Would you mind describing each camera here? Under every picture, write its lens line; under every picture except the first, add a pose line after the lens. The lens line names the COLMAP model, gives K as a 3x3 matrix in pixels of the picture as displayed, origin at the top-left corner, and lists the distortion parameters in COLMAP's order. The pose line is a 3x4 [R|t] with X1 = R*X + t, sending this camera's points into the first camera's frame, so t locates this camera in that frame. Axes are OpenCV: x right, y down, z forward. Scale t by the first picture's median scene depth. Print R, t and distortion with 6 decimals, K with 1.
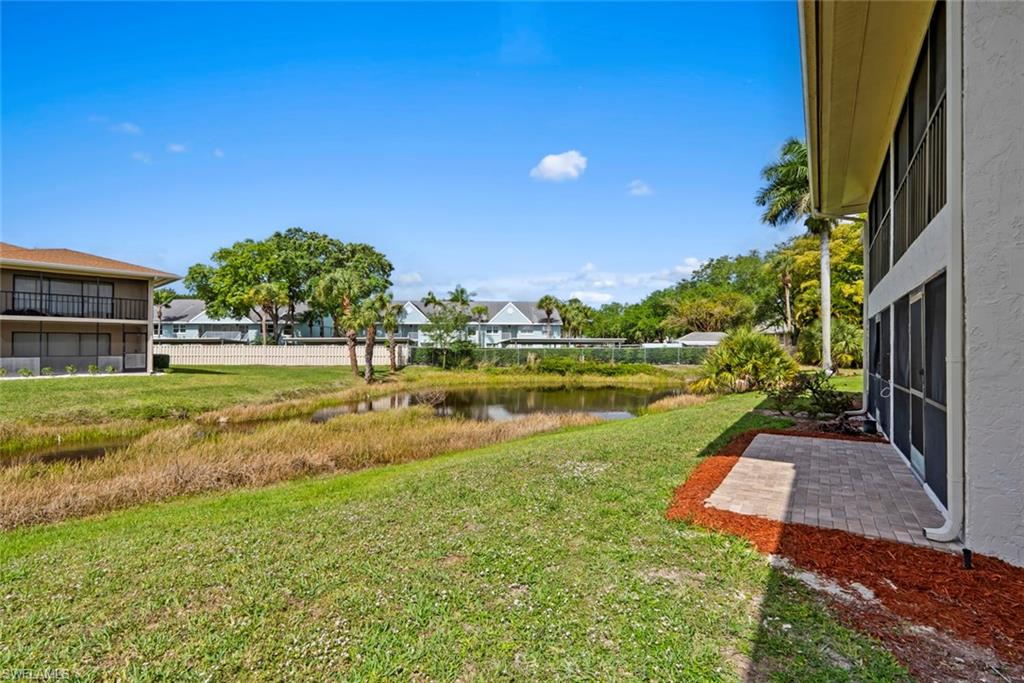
lens RADIAL K [[454.3, 0, 512.0], [0, 454.3, 346.1], [0, 0, 1]] dist [0.003879, -0.000454]
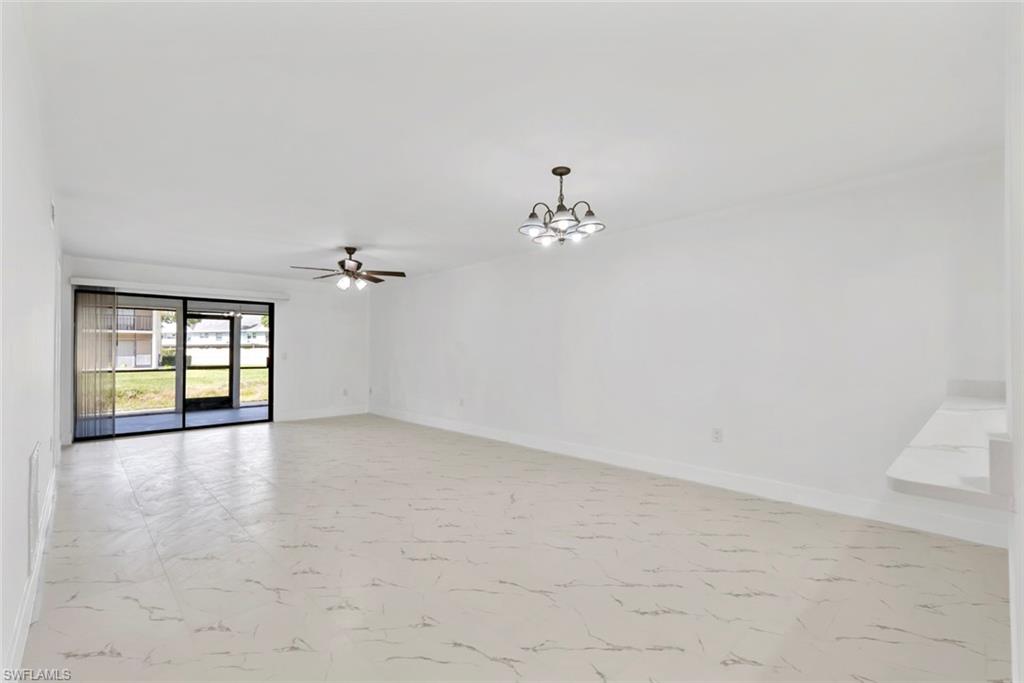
lens RADIAL K [[454.3, 0, 506.0], [0, 454.3, 351.4], [0, 0, 1]] dist [0.003879, -0.000454]
pose [[0.974134, -0.001321, -0.225966, 0.330574], [0.002138, 0.999992, 0.003372, 0.002821], [0.225959, -0.003768, 0.974129, -0.067087]]
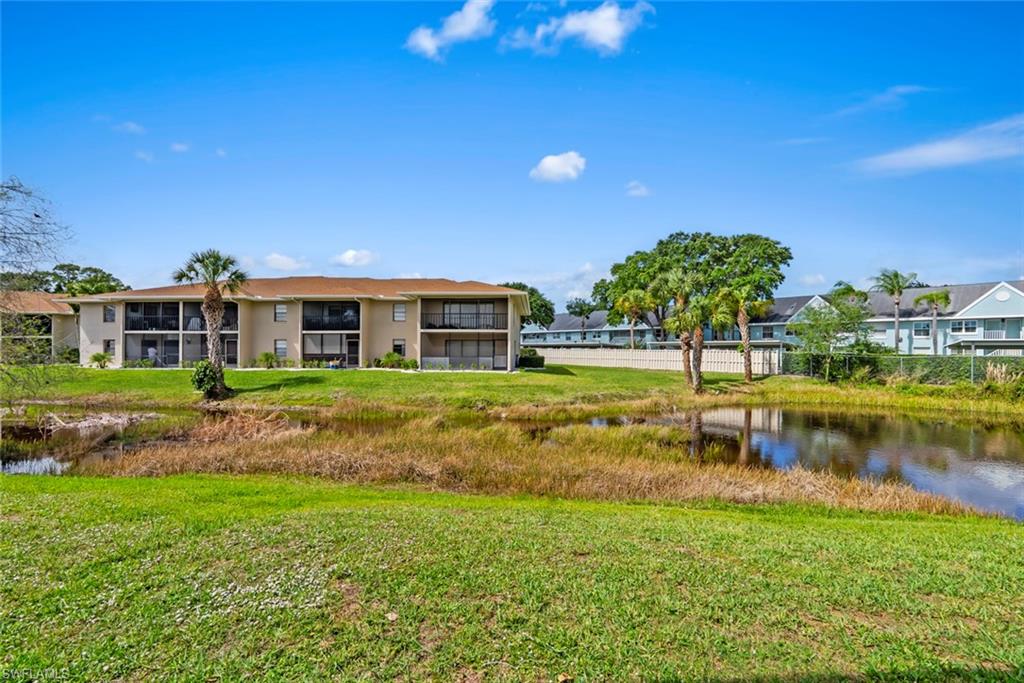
lens RADIAL K [[454.3, 0, 514.3], [0, 454.3, 345.6], [0, 0, 1]] dist [0.003879, -0.000454]
pose [[0.616772, -0.003391, -0.787135, 0.118356], [-0.004436, 0.999960, -0.007784, -0.001130], [0.787129, 0.008293, 0.616732, 0.136009]]
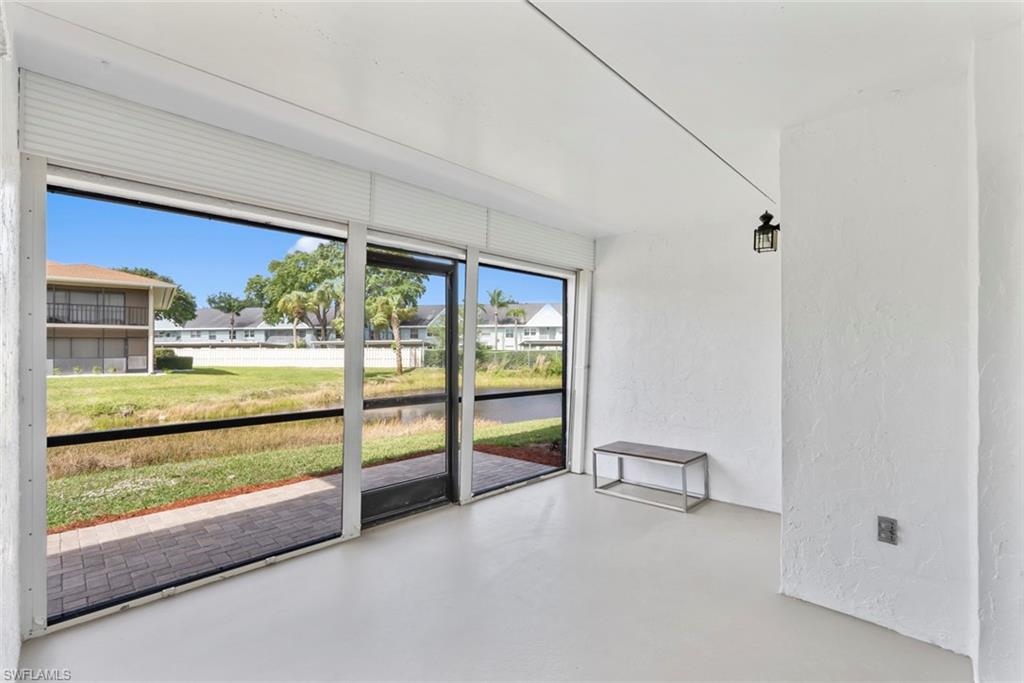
lens RADIAL K [[454.3, 0, 511.0], [0, 454.3, 345.8], [0, 0, 1]] dist [0.003879, -0.000454]
pose [[0.982170, -0.005694, -0.187910, 0.159882], [0.004360, 0.999962, -0.007513, 0.002377], [0.187946, 0.006559, 0.982158, 0.043441]]
